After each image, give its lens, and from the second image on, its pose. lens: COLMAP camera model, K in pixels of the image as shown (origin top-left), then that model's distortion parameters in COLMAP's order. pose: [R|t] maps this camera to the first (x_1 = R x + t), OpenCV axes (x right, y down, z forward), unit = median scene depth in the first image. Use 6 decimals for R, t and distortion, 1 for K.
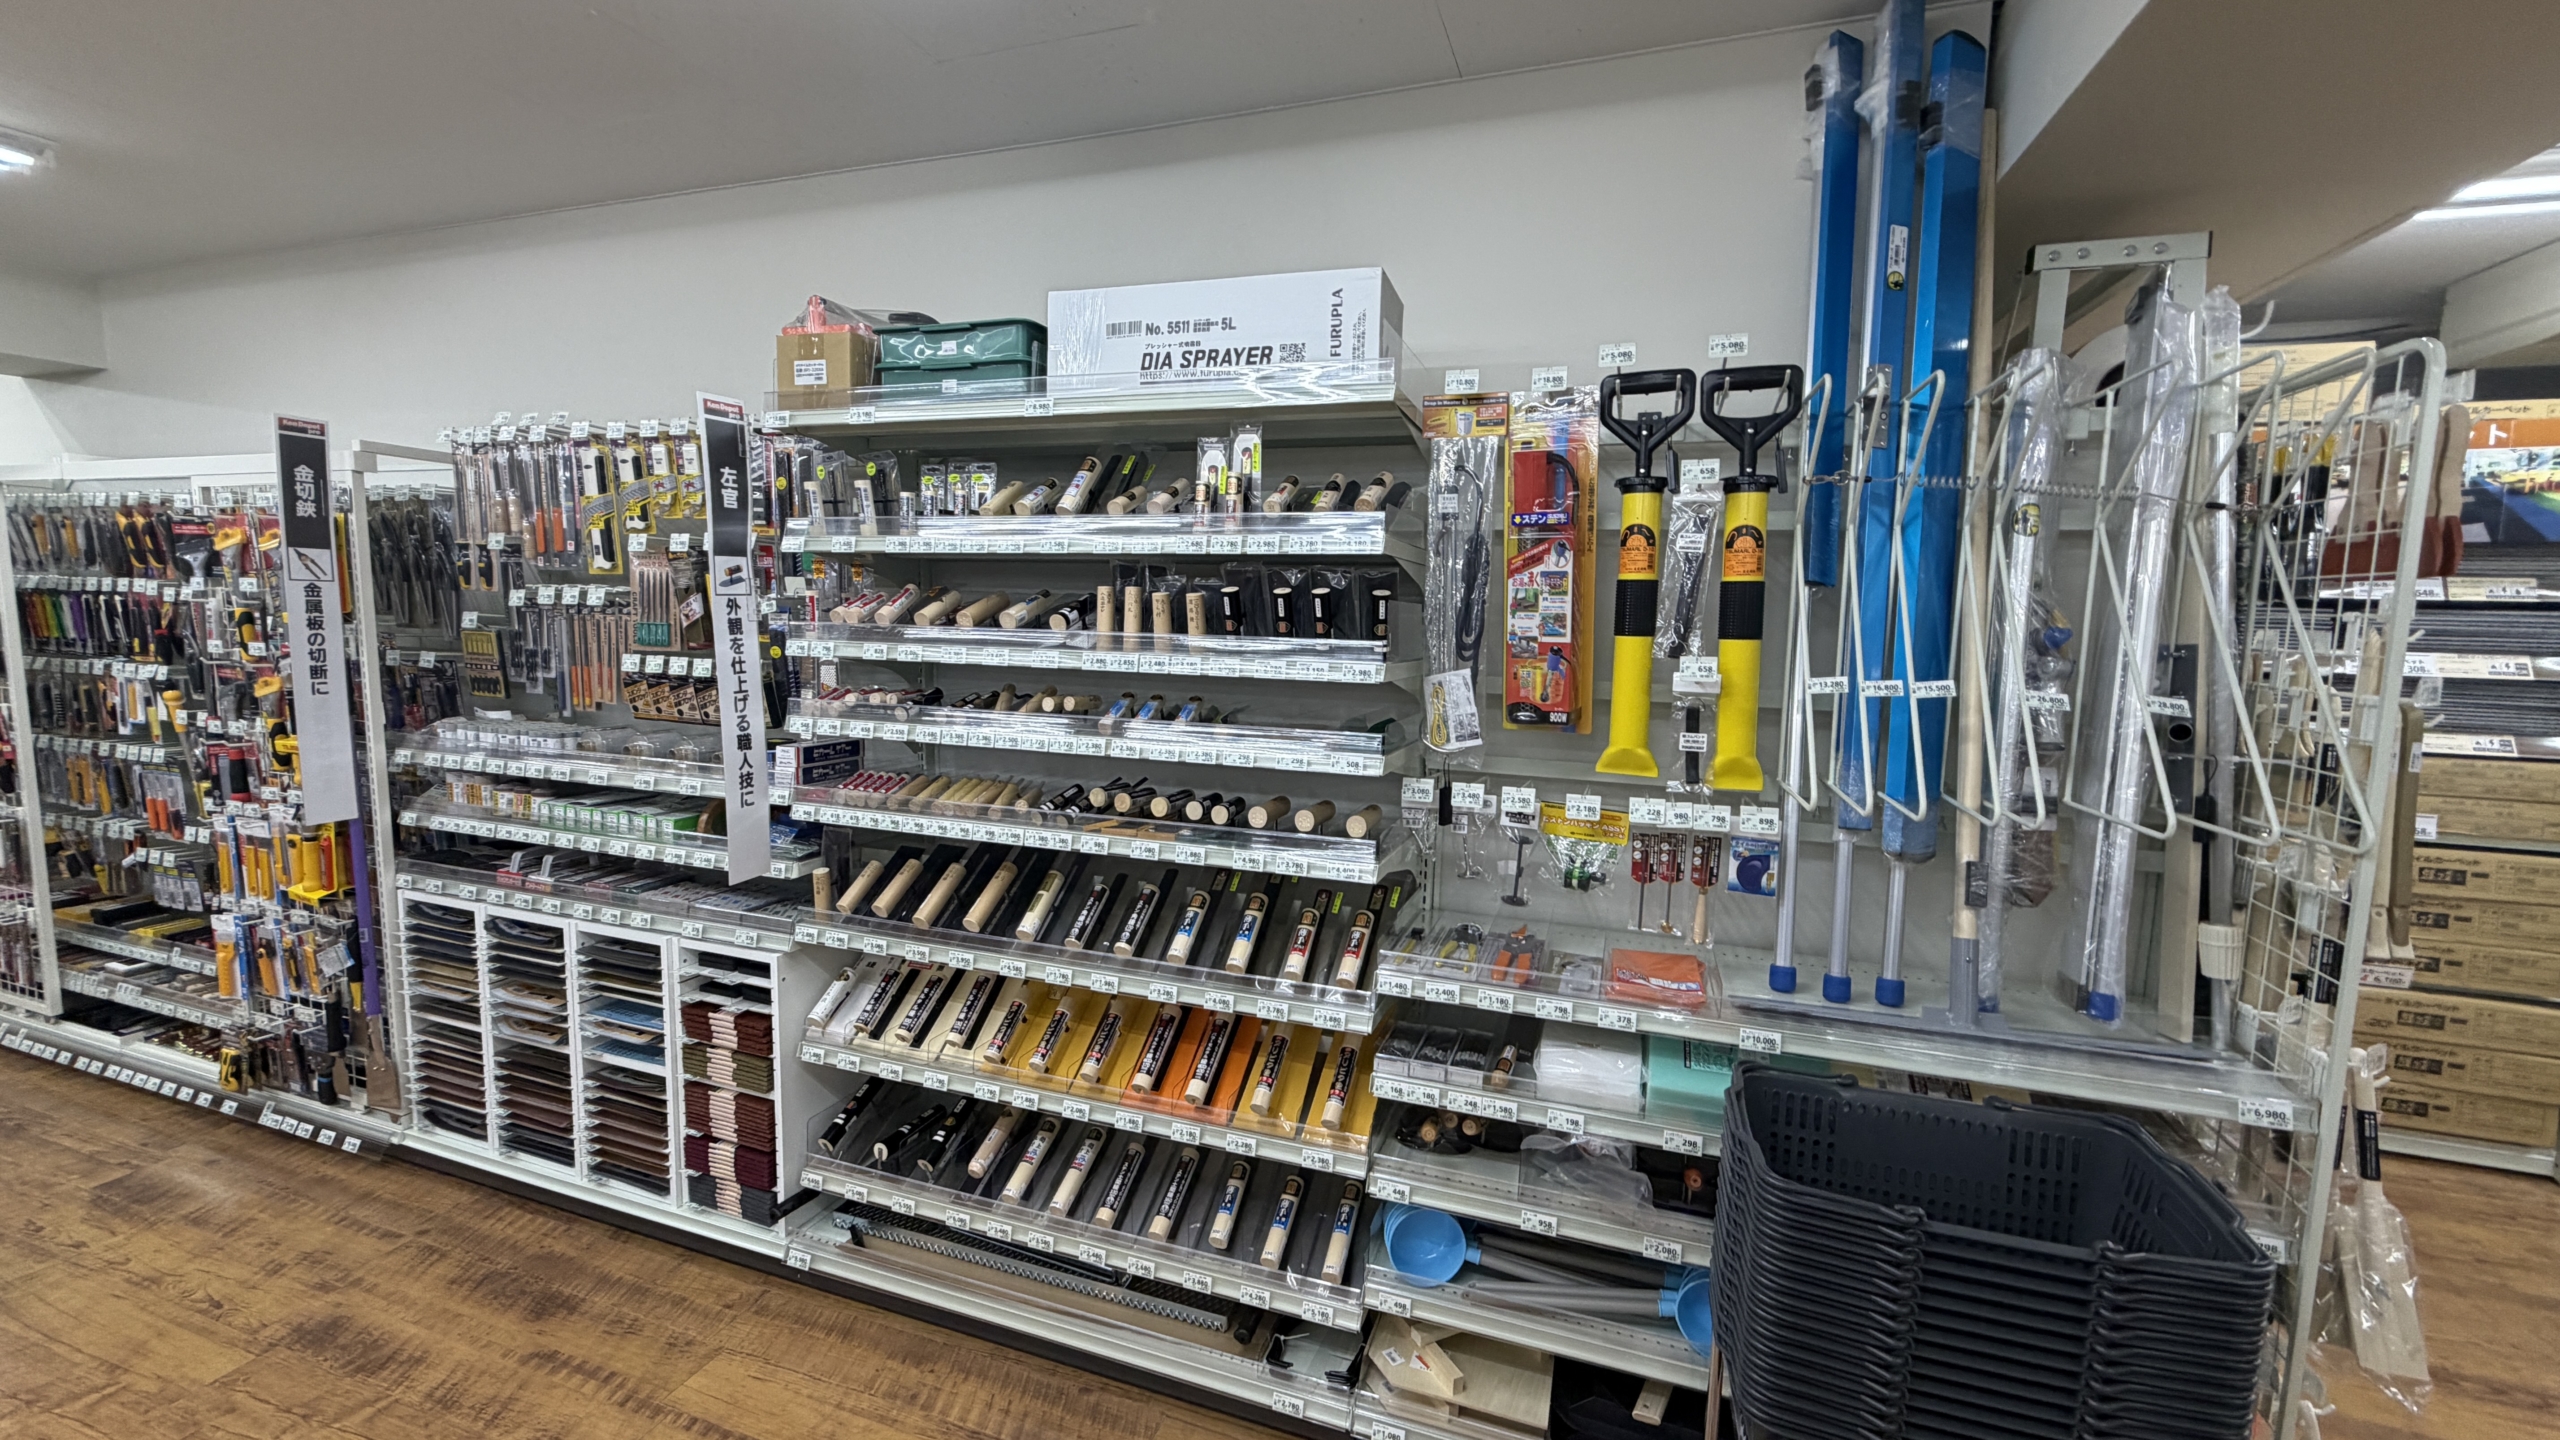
lens RADIAL K [[1023.7, 0, 1276.0], [0, 1023.7, 721.2], [0, 0, 1]] dist [0.003133, -0.000666]
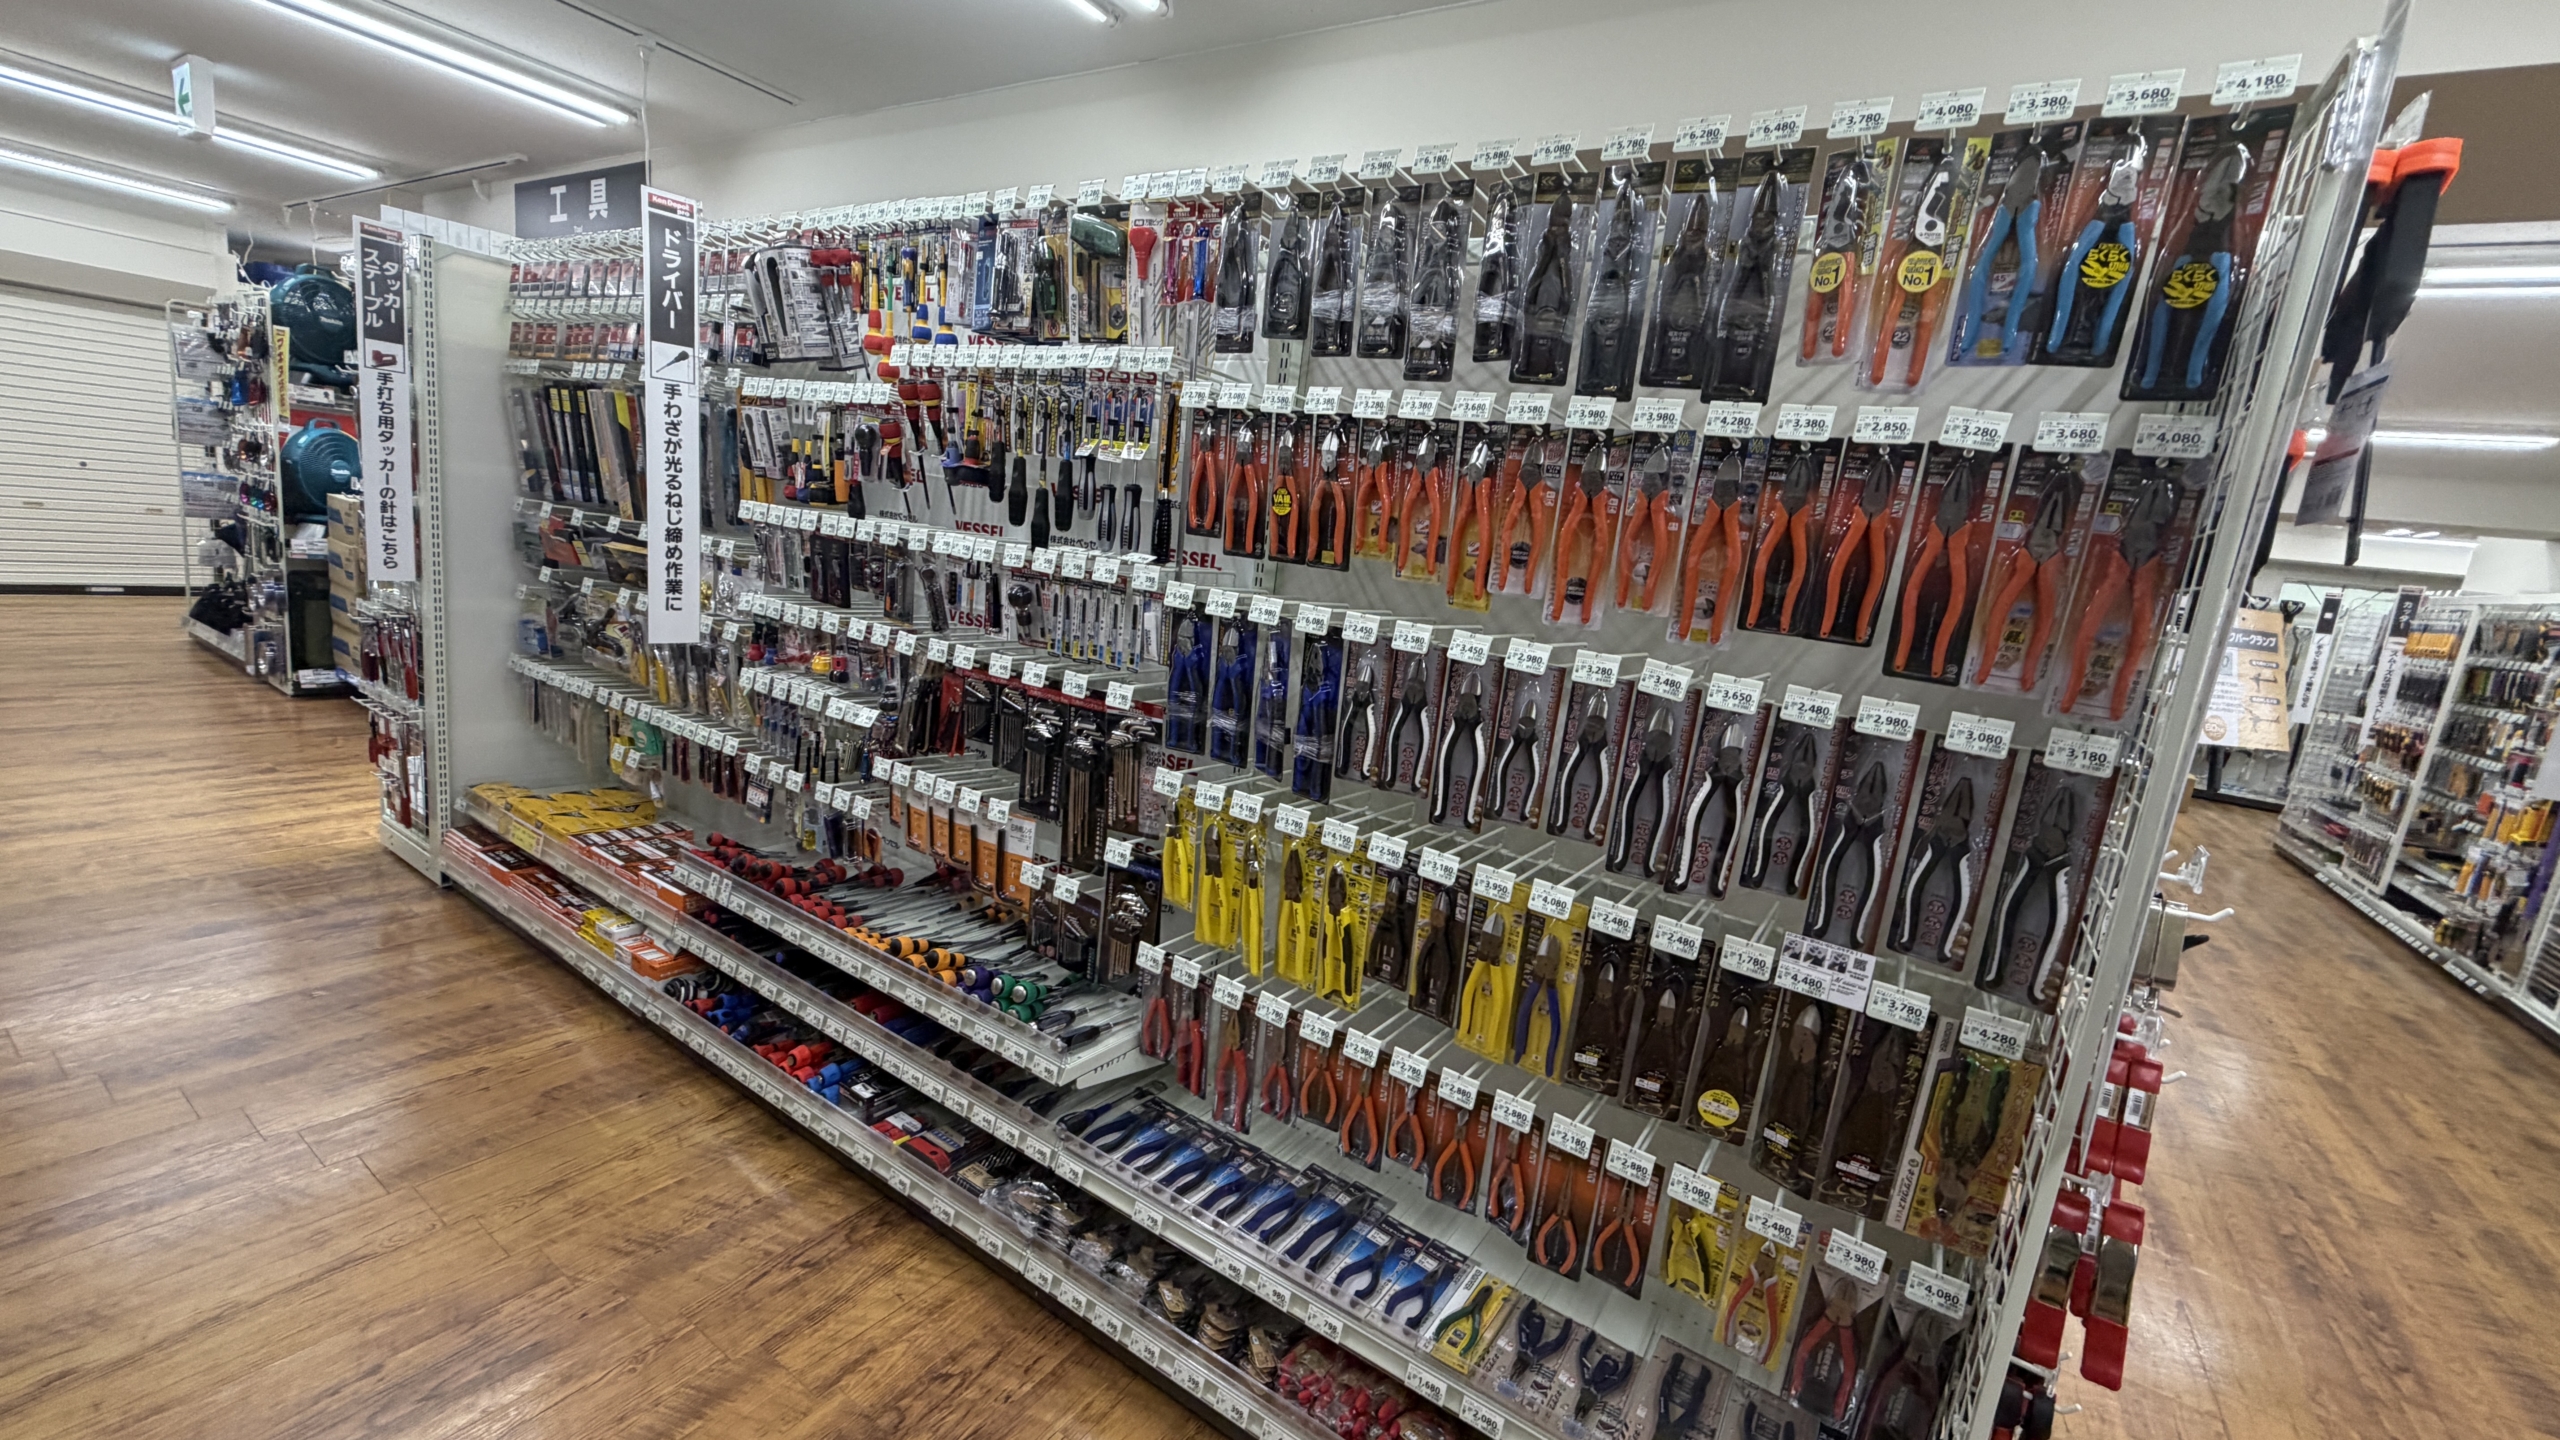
lens RADIAL K [[1023.7, 0, 1270.6], [0, 1023.7, 727.8], [0, 0, 1]] dist [0.003133, -0.000666]
pose [[-0.236722, 0.116804, -0.964531, 0.955190], [-0.233867, 0.956707, 0.173254, 0.148038], [0.943011, 0.266585, -0.199157, -0.542418]]
